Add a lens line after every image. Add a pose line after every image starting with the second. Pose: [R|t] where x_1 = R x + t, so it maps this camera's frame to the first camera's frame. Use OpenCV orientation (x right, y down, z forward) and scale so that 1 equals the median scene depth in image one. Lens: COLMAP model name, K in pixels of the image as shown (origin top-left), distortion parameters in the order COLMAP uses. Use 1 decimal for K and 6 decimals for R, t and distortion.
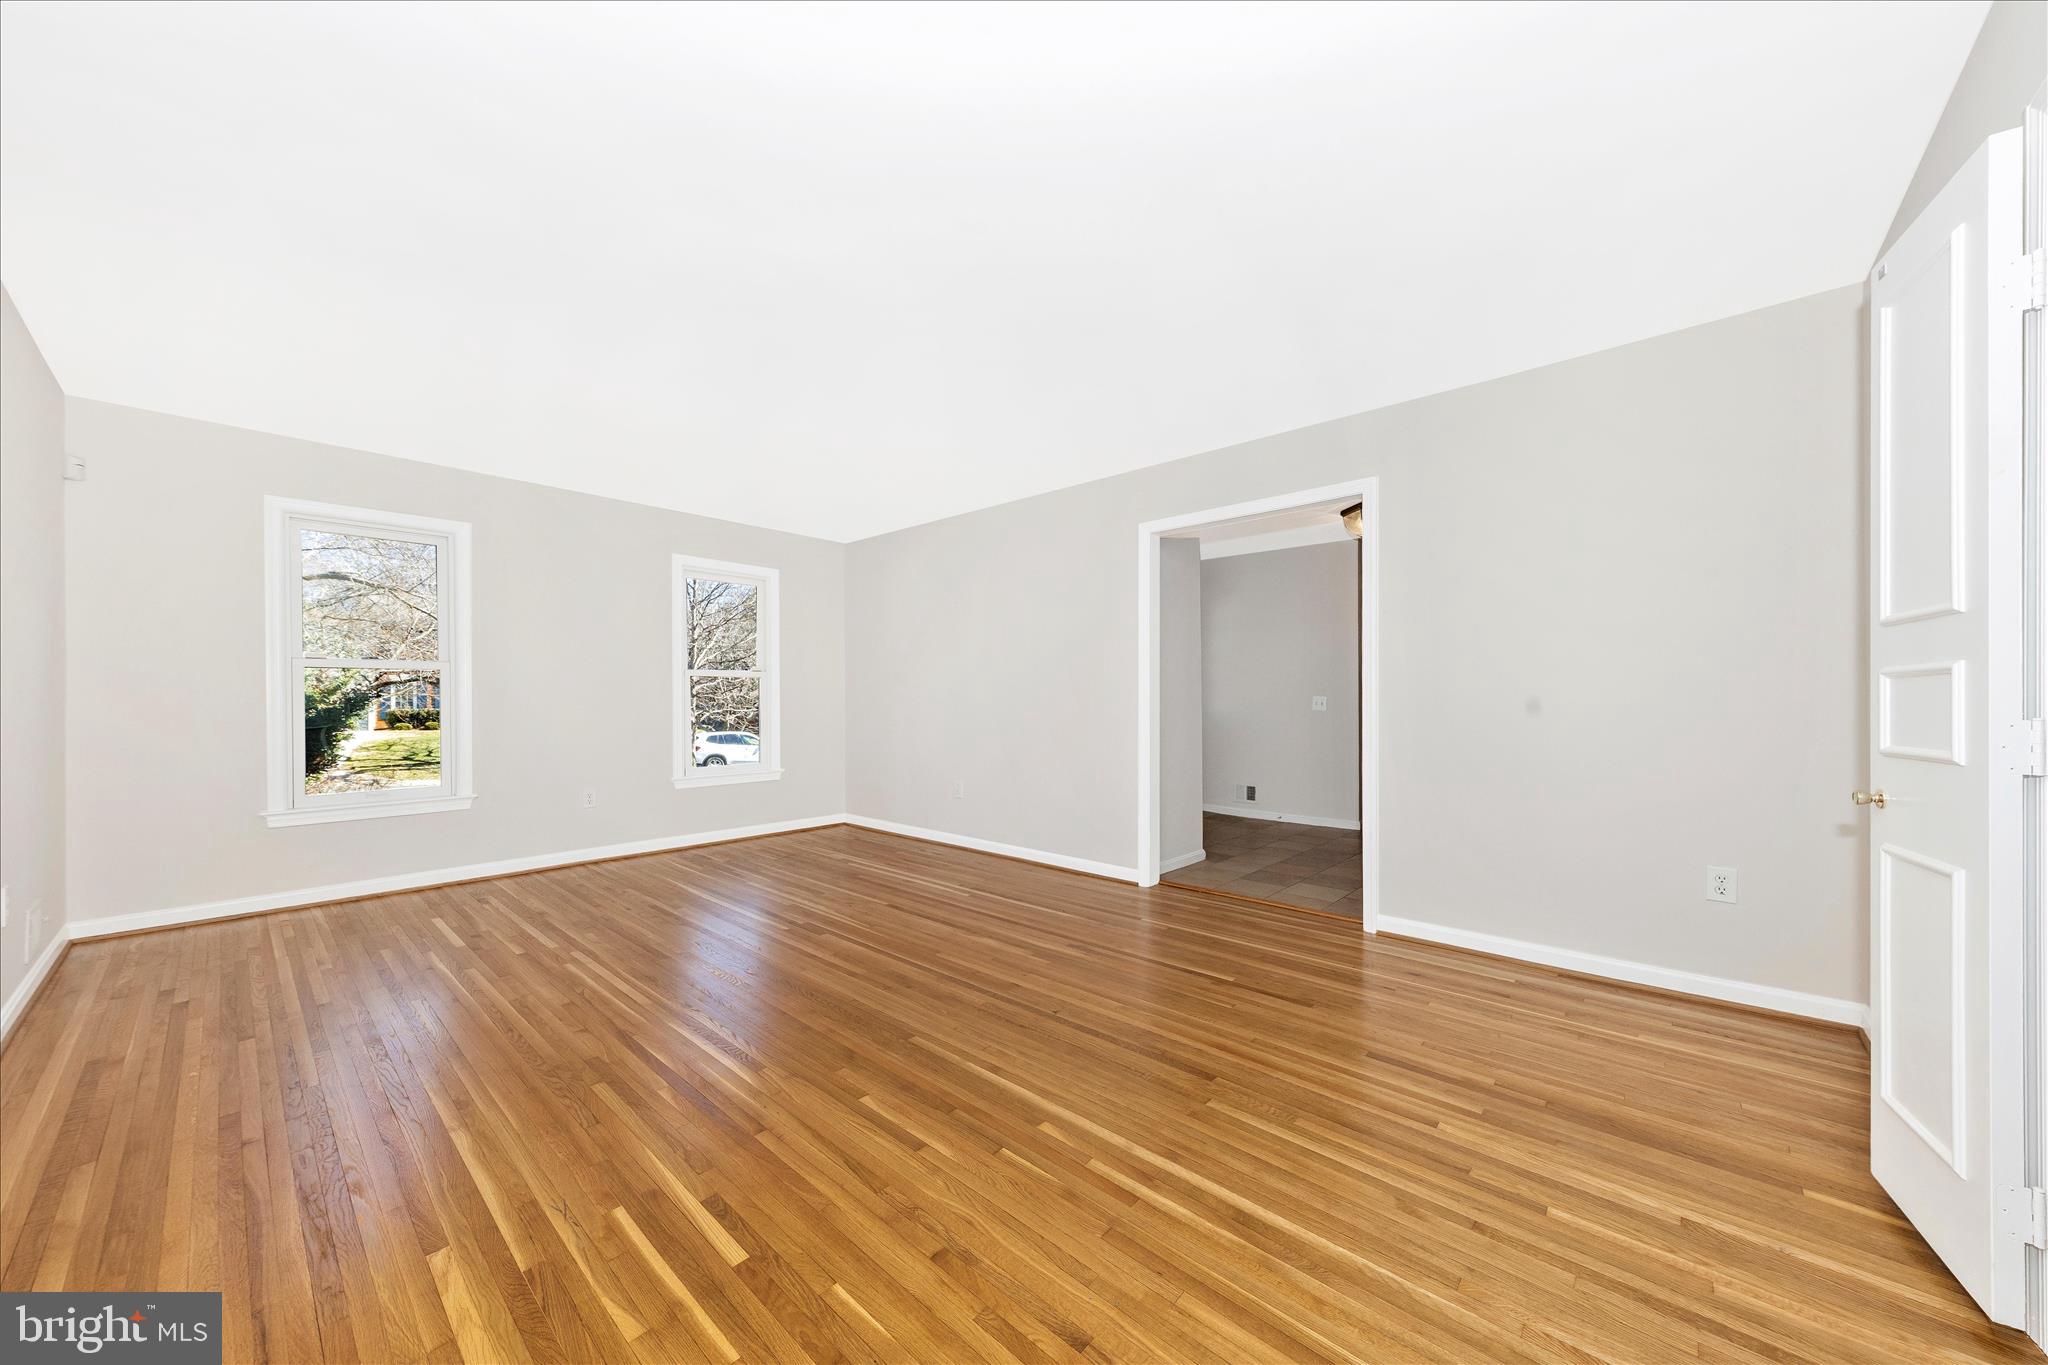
lens RADIAL K [[713.8, 0, 1017.6], [0, 713.8, 693.4], [0, 0, 1]] dist [0.017492, -0.000237]
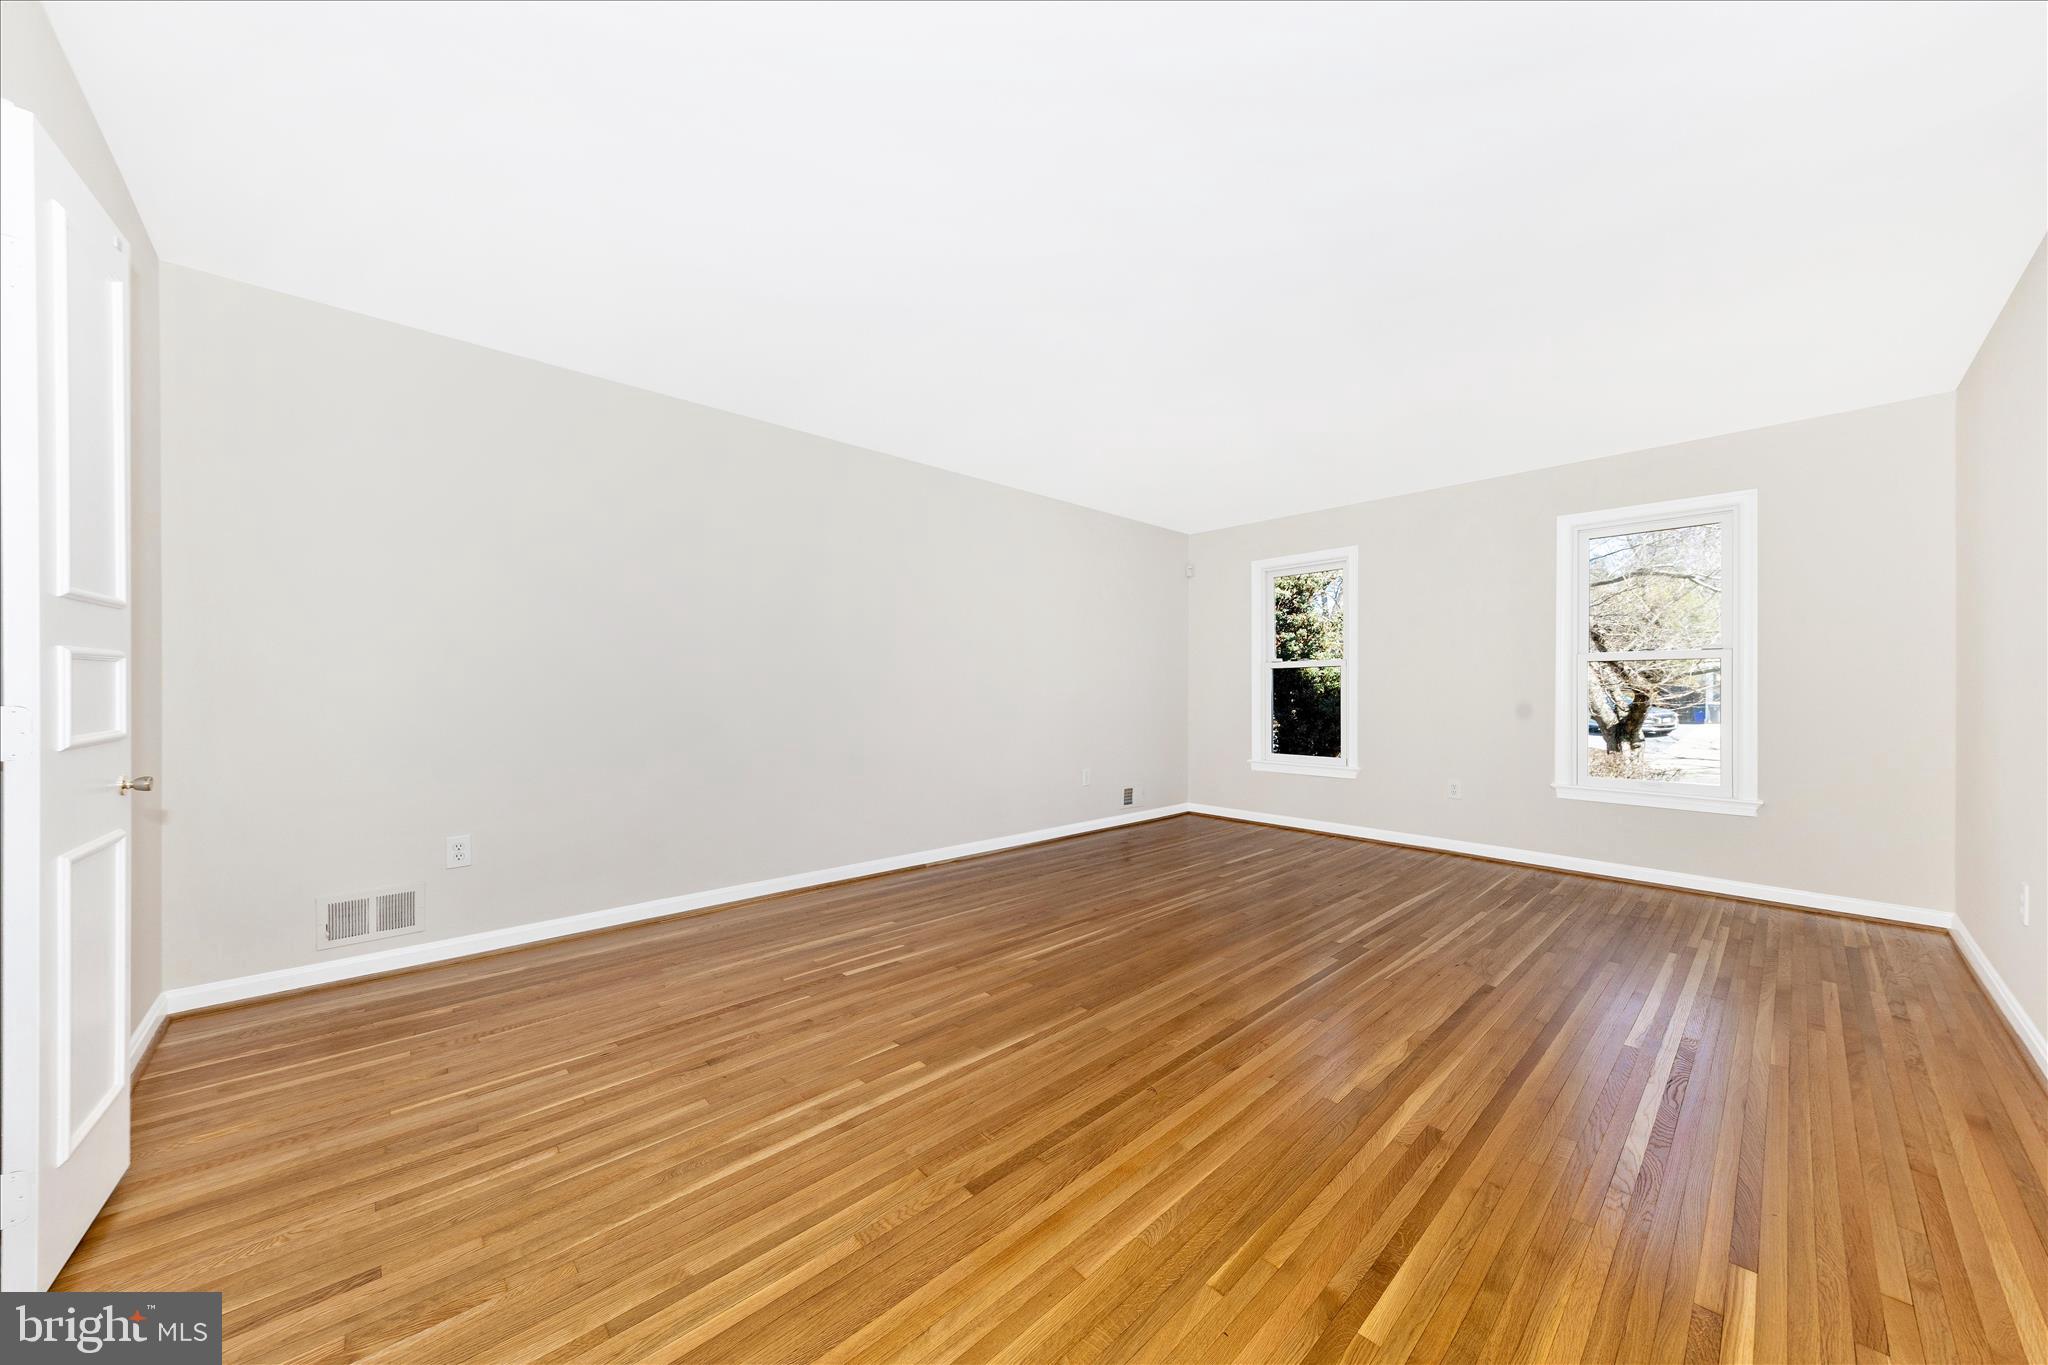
lens RADIAL K [[713.8, 0, 1019.0], [0, 713.8, 689.1], [0, 0, 1]] dist [0.017492, -0.000237]
pose [[-0.091468, 0.000829, -0.995808, 0.748644], [0.003200, 0.999995, 0.000538, 0.007466], [0.995803, -0.003138, -0.091471, 0.822297]]
